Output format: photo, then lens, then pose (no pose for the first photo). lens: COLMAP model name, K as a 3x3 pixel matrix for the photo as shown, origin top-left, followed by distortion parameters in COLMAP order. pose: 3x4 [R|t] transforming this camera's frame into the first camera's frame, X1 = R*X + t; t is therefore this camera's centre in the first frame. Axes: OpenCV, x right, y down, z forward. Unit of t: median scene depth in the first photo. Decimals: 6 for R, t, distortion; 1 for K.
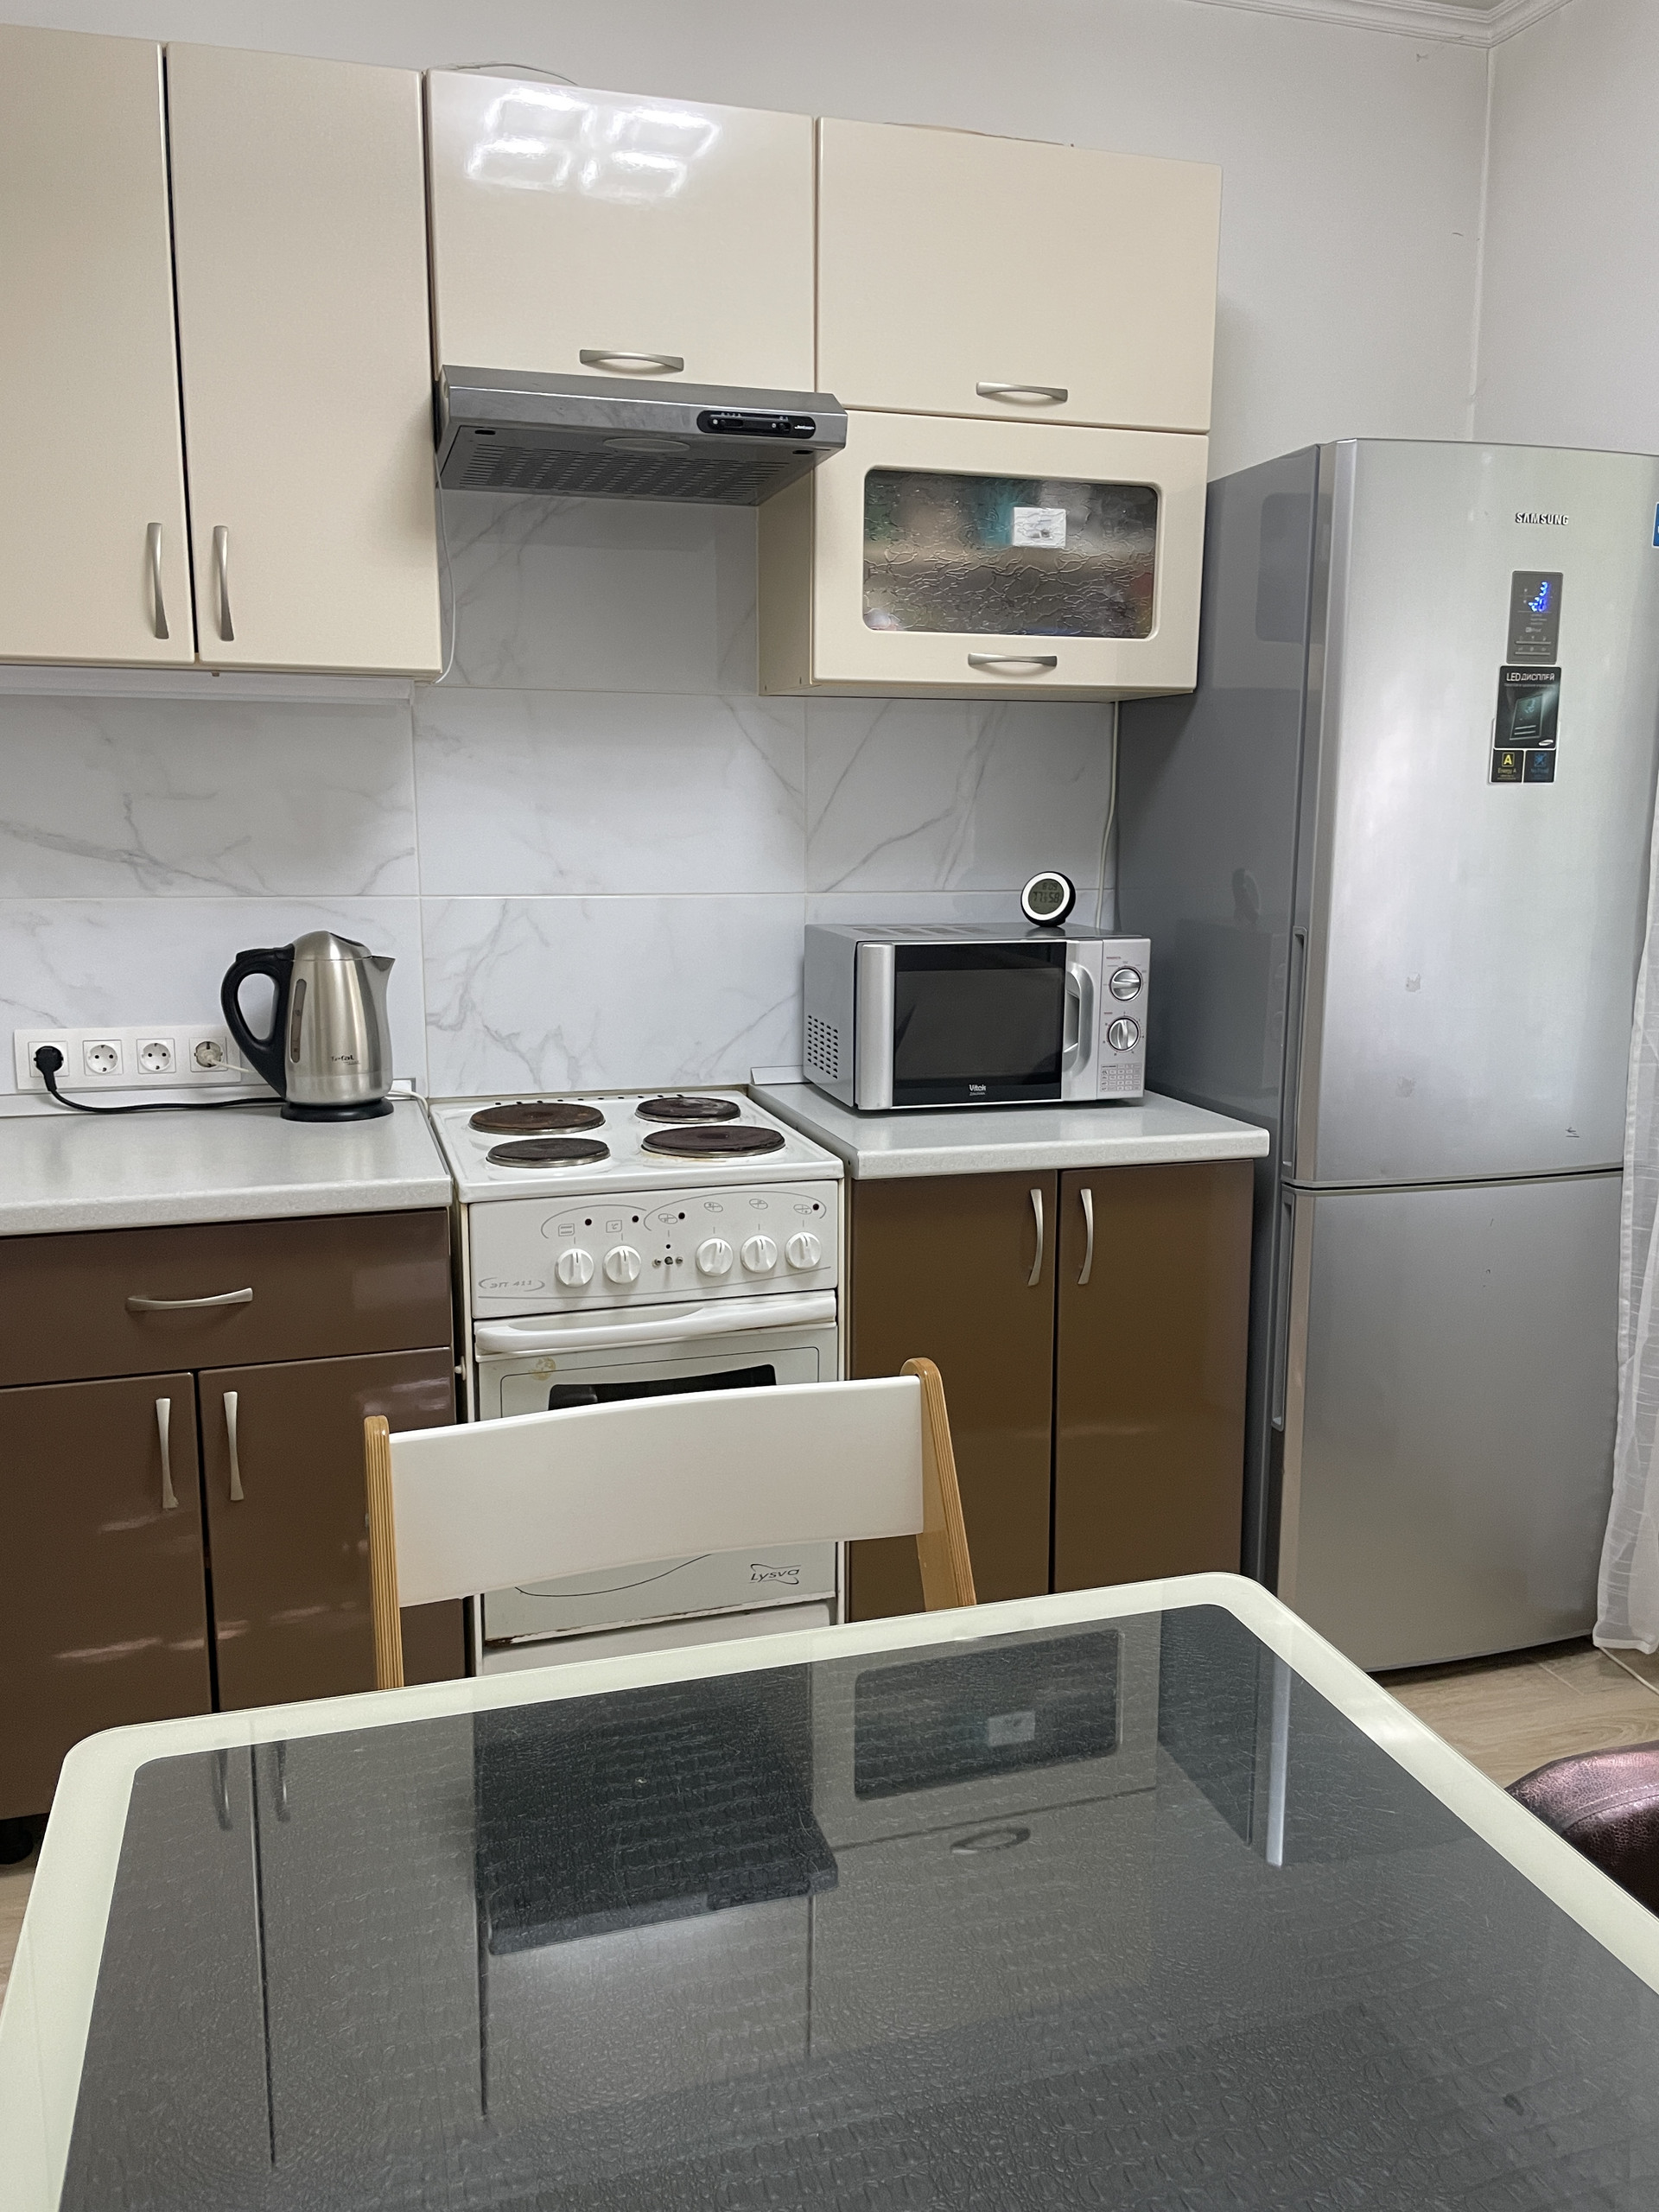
lens RADIAL K [[1680.8, 0, 841.5], [0, 1680.8, 1098.6], [0, 0, 1]] dist [0.095703, -0.133809]
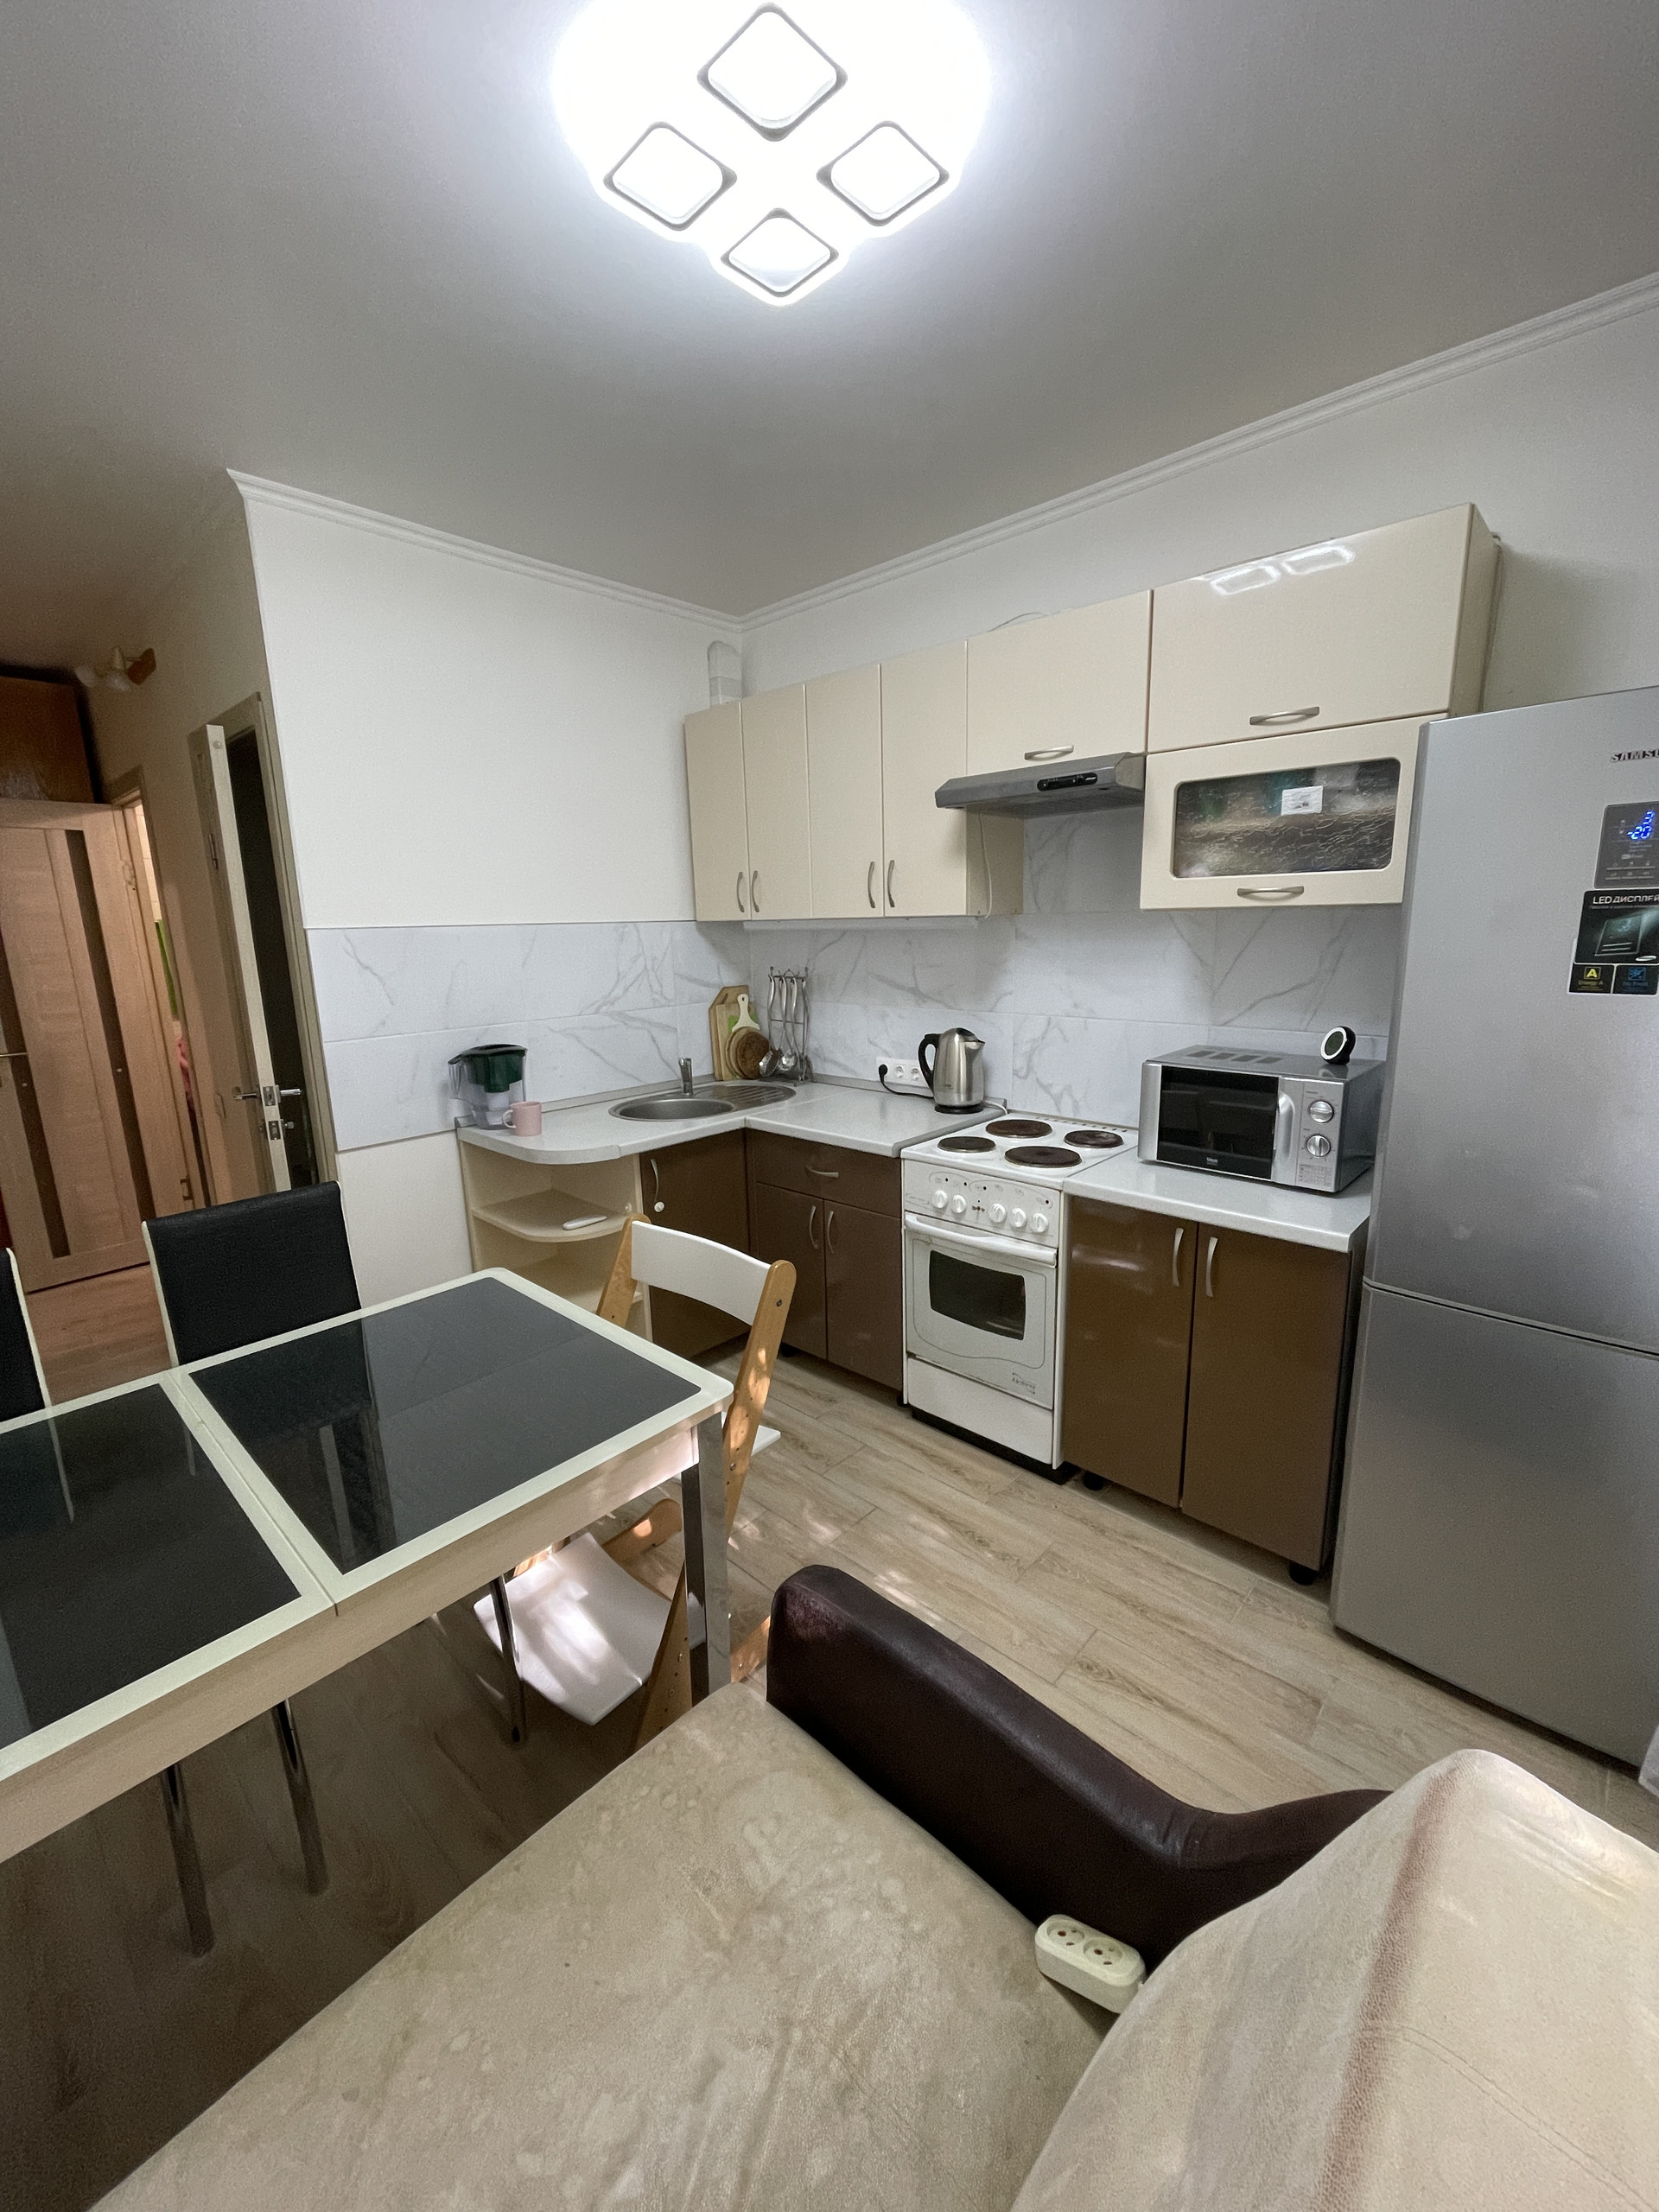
lens RADIAL K [[887.5, 0, 838.0], [0, 887.5, 1106.4], [0, 0, 1]] dist [-0.001592, -0.000383]
pose [[0.510058, 0.163109, -0.844533, 0.621680], [-0.122263, 0.985634, 0.116520, -0.114974], [0.851406, 0.043823, 0.522673, 0.263033]]
